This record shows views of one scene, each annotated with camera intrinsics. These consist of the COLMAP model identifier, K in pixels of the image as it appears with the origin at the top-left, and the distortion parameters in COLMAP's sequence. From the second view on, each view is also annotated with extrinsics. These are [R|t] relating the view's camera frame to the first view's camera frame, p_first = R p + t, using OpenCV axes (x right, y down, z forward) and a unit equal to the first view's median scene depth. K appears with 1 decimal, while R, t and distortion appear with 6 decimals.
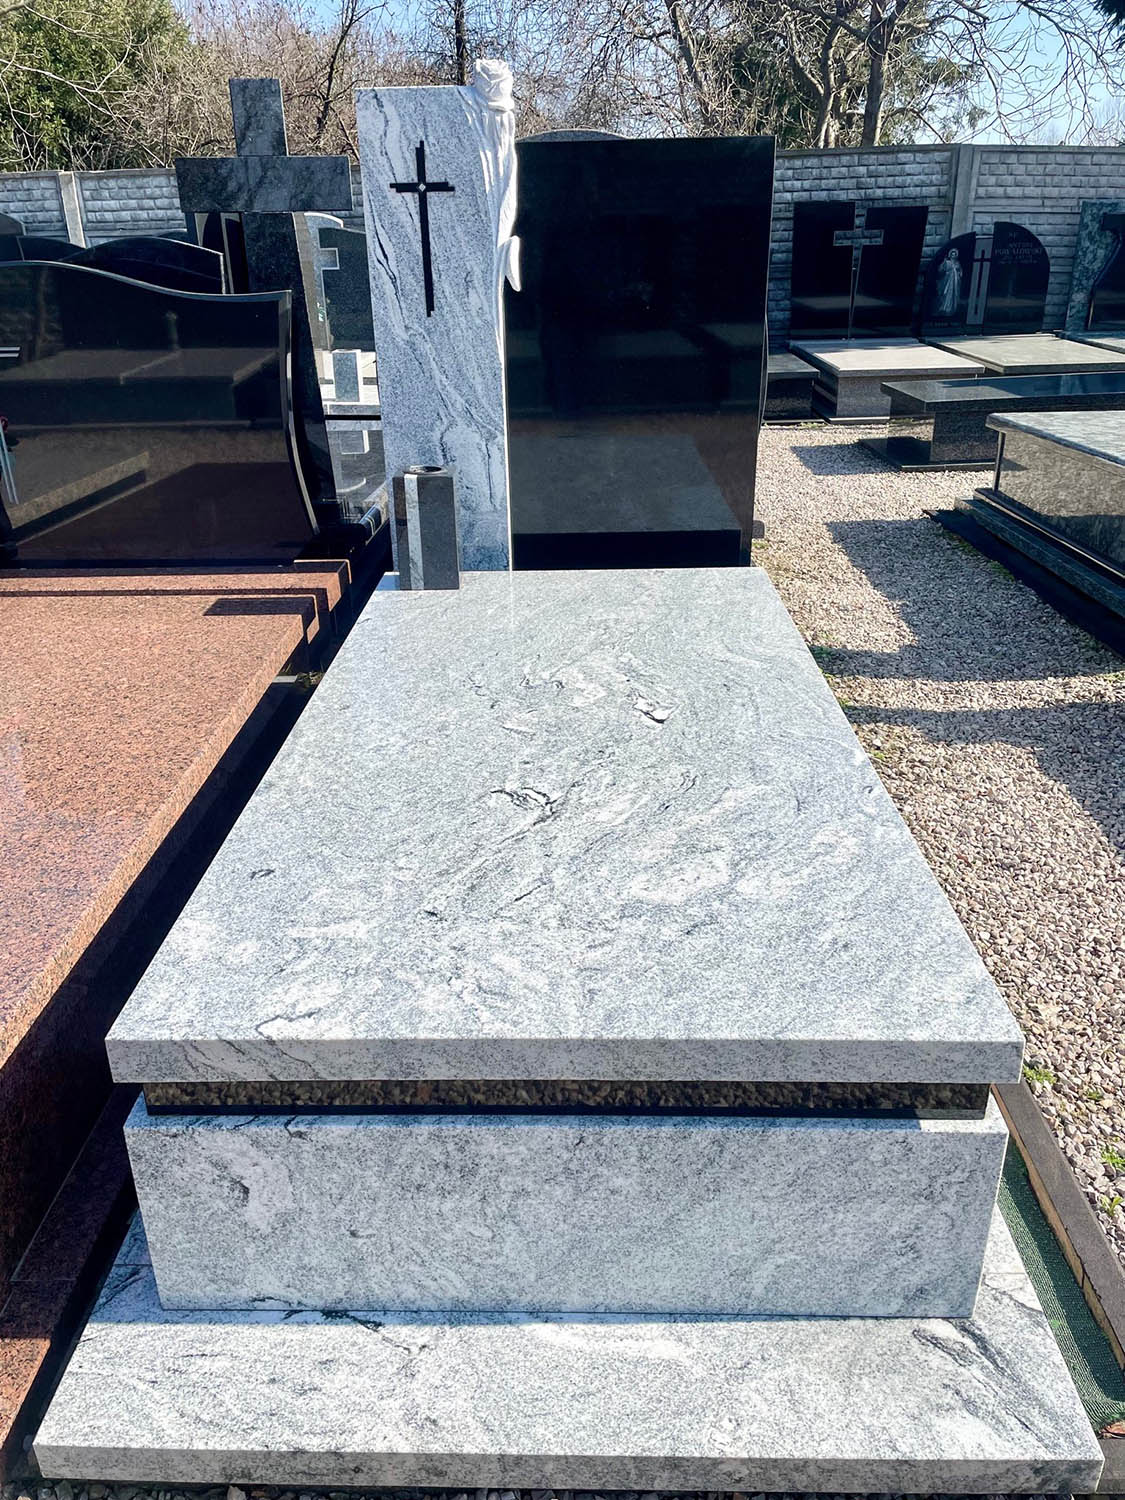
lens RADIAL K [[1127.8, 0, 562.5], [0, 1127.8, 750.0], [0, 0, 1]] dist [0.096816, -0.104197]
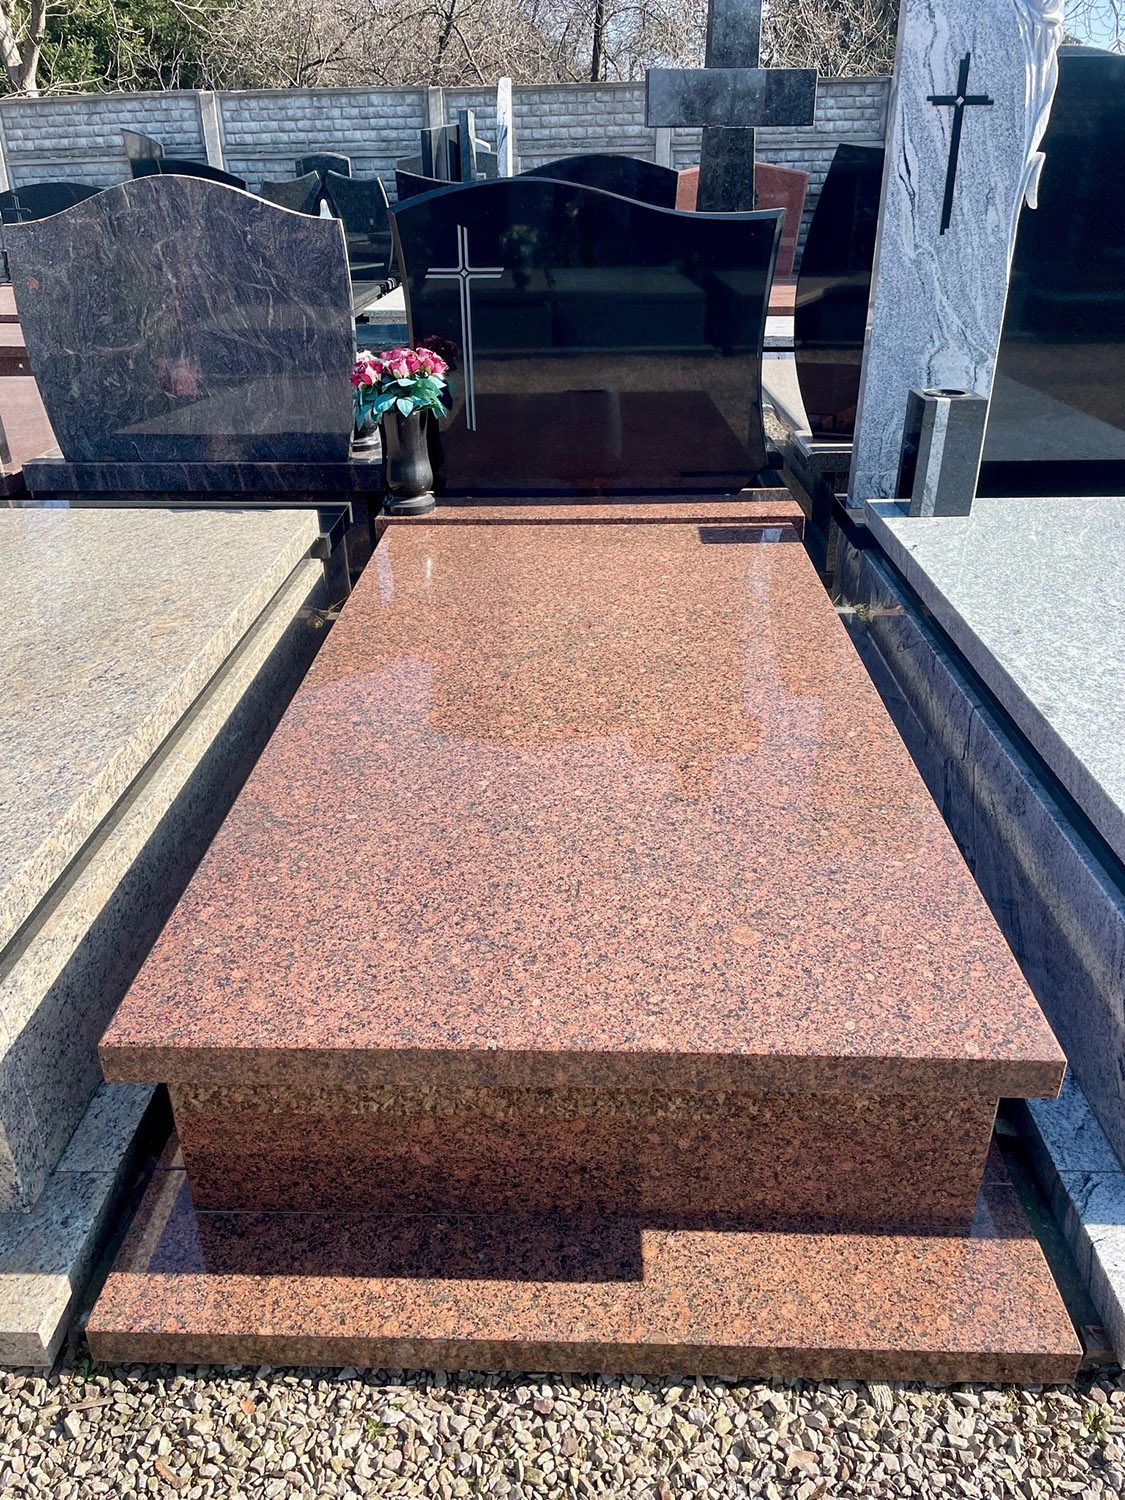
lens RADIAL K [[1136.5, 0, 562.5], [0, 1136.5, 750.0], [0, 0, 1]] dist [0.076362, -0.094329]
pose [[0.999888, 0.005380, 0.013956, -0.435459], [-0.006025, 0.998894, 0.046632, 0.015233], [-0.013690, -0.046711, 0.998815, 0.001419]]
